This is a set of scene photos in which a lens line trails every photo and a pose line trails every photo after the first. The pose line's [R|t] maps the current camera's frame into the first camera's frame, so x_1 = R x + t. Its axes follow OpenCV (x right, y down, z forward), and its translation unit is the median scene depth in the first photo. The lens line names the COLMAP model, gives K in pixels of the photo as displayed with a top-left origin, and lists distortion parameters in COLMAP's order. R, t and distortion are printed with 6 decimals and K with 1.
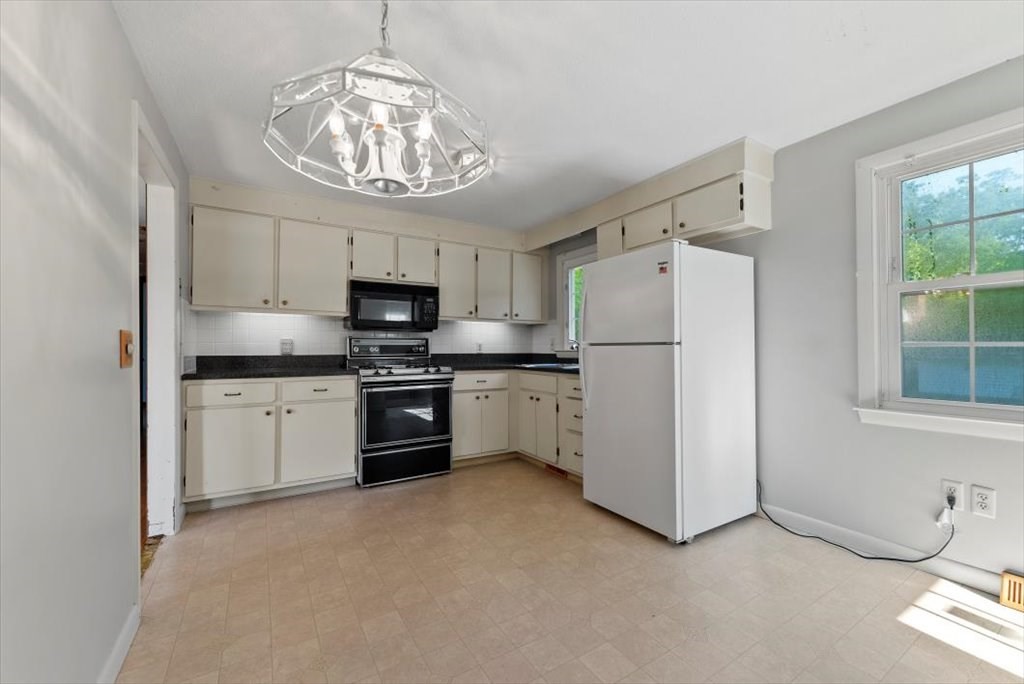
lens RADIAL K [[412.3, 0, 510.1], [0, 412.3, 346.4], [0, 0, 1]] dist [0.000677, -0.000240]
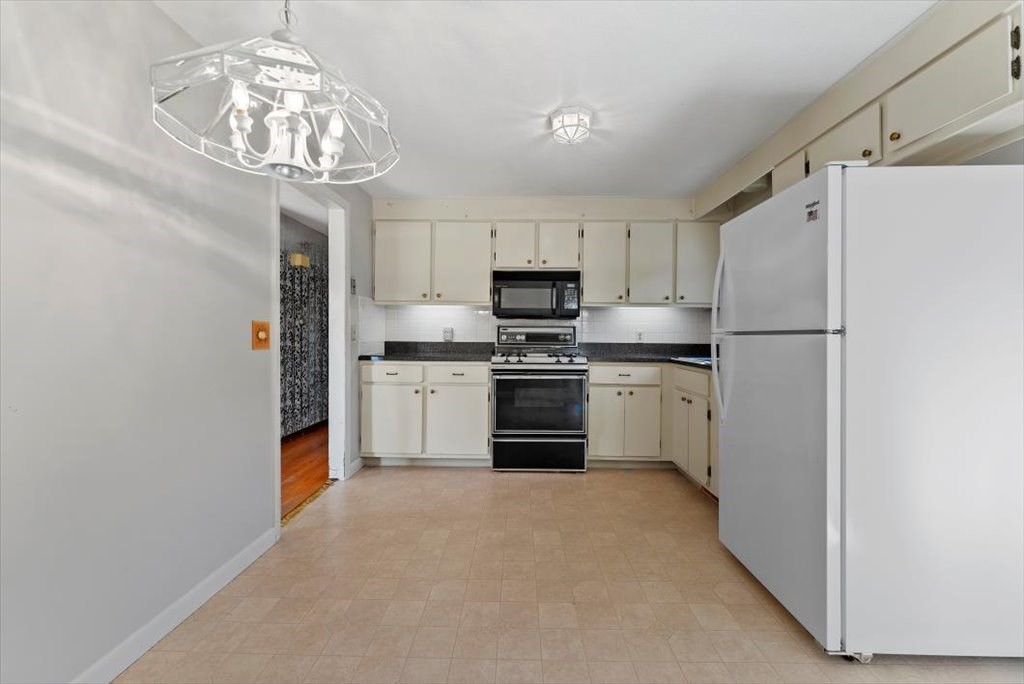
lens RADIAL K [[411.7, 0, 507.3], [0, 411.7, 338.1], [0, 0, 1]] dist [0.001681, -0.000040]
pose [[0.839593, 0.009669, -0.543129, 0.211289], [-0.005211, 0.999939, 0.009745, -0.000778], [0.543190, -0.005351, 0.839592, 0.140096]]
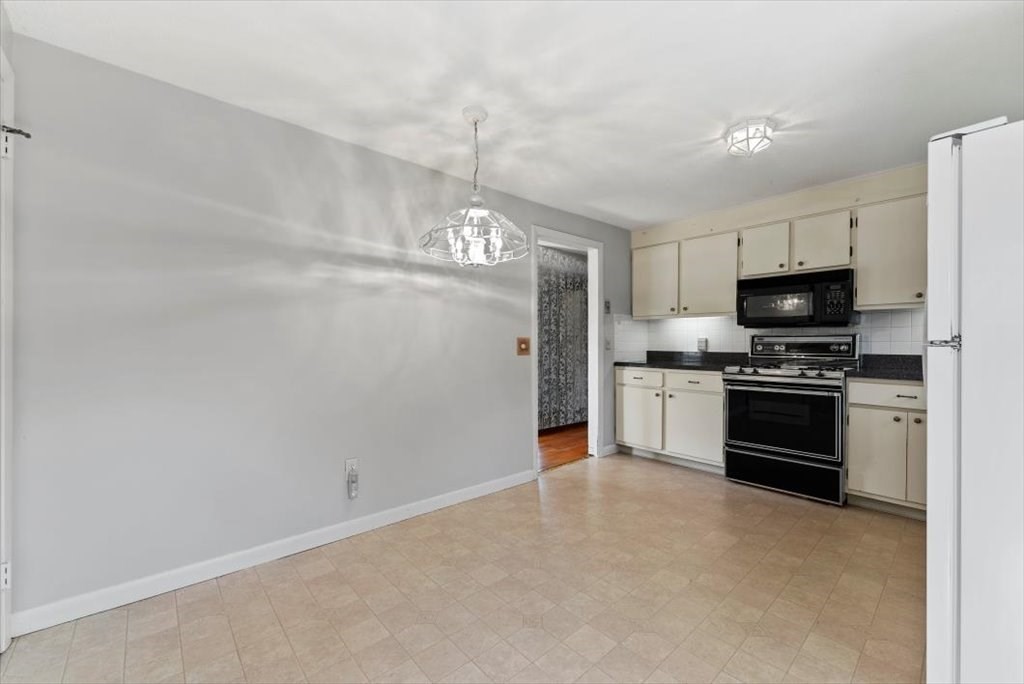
lens RADIAL K [[406.7, 0, 512.3], [0, 406.7, 347.9], [0, 0, 1]] dist [0.000385, -0.000038]
pose [[0.179357, 0.012129, -0.983709, 0.512230], [0.002066, 0.999917, 0.012705, -0.005577], [0.983782, -0.004311, 0.179317, 0.255882]]
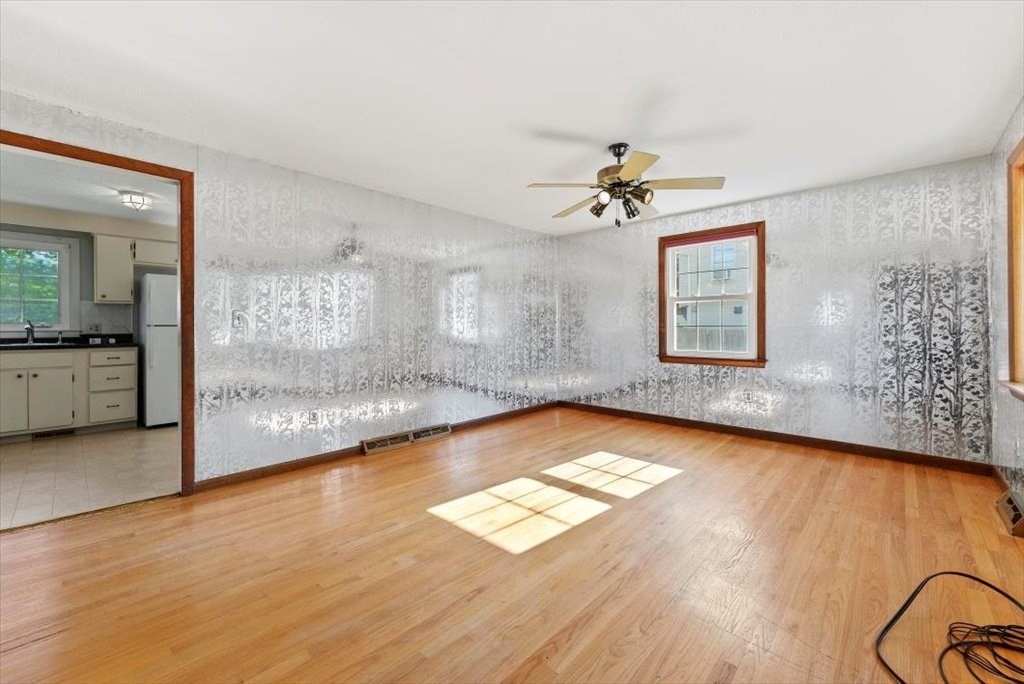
lens RADIAL K [[415.6, 0, 514.0], [0, 415.6, 326.1], [0, 0, 1]] dist [0.000673, 0.000110]
pose [[-0.273845, 0.009420, 0.961728, -1.375396], [0.000753, 0.999954, -0.009581, 0.010920], [-0.961773, -0.001899, -0.273840, 0.096378]]
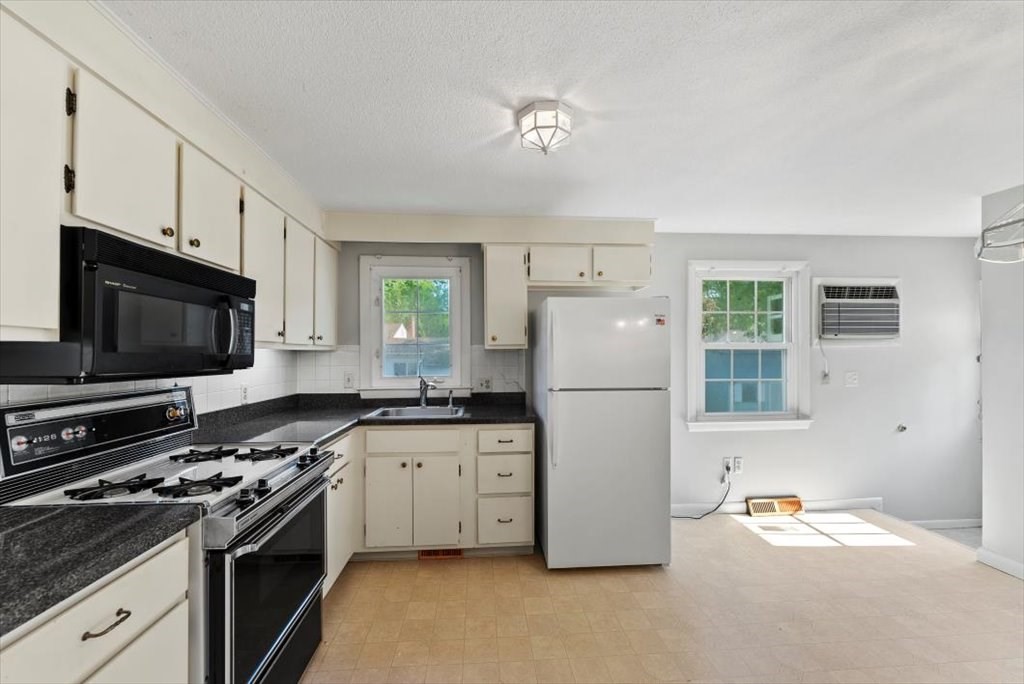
lens RADIAL K [[414.5, 0, 512.1], [0, 414.5, 354.1], [0, 0, 1]] dist [-0.000542, -0.000099]
pose [[0.448943, -0.000088, 0.893561, -0.515476], [-0.003798, 0.999991, 0.002007, -0.065887], [-0.893552, -0.004295, 0.448938, 0.560547]]
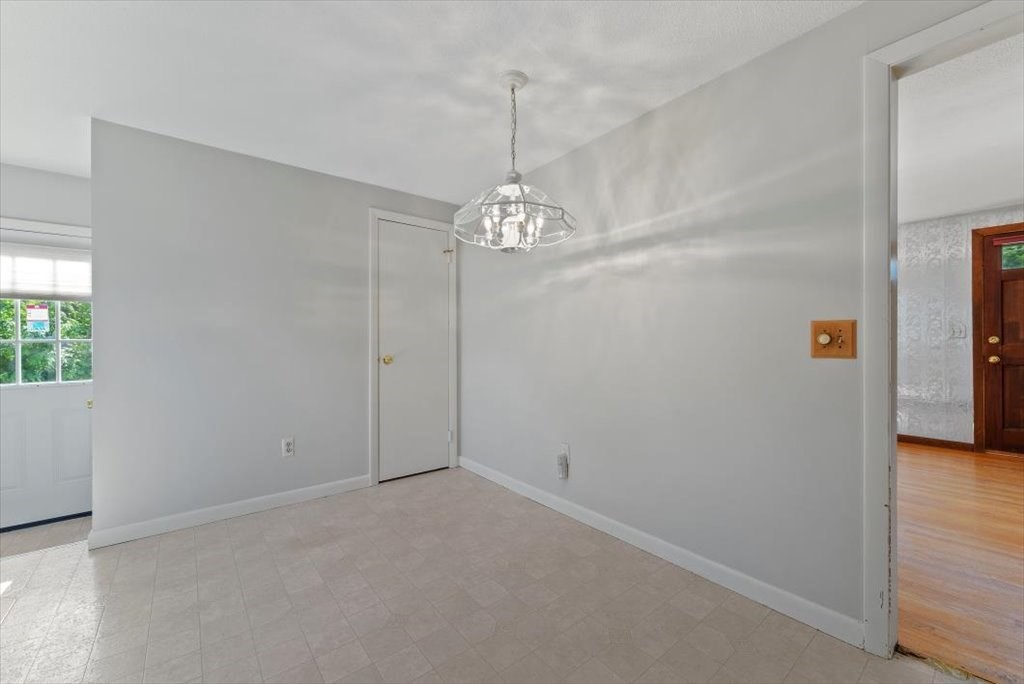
lens RADIAL K [[409.7, 0, 510.0], [0, 409.7, 344.5], [0, 0, 1]] dist [0.000048, -0.000099]
pose [[-0.992159, 0.005418, -0.124868, -0.021268], [0.005481, 0.999985, -0.000161, 0.006931], [0.124865, -0.000844, -0.992173, 0.851851]]
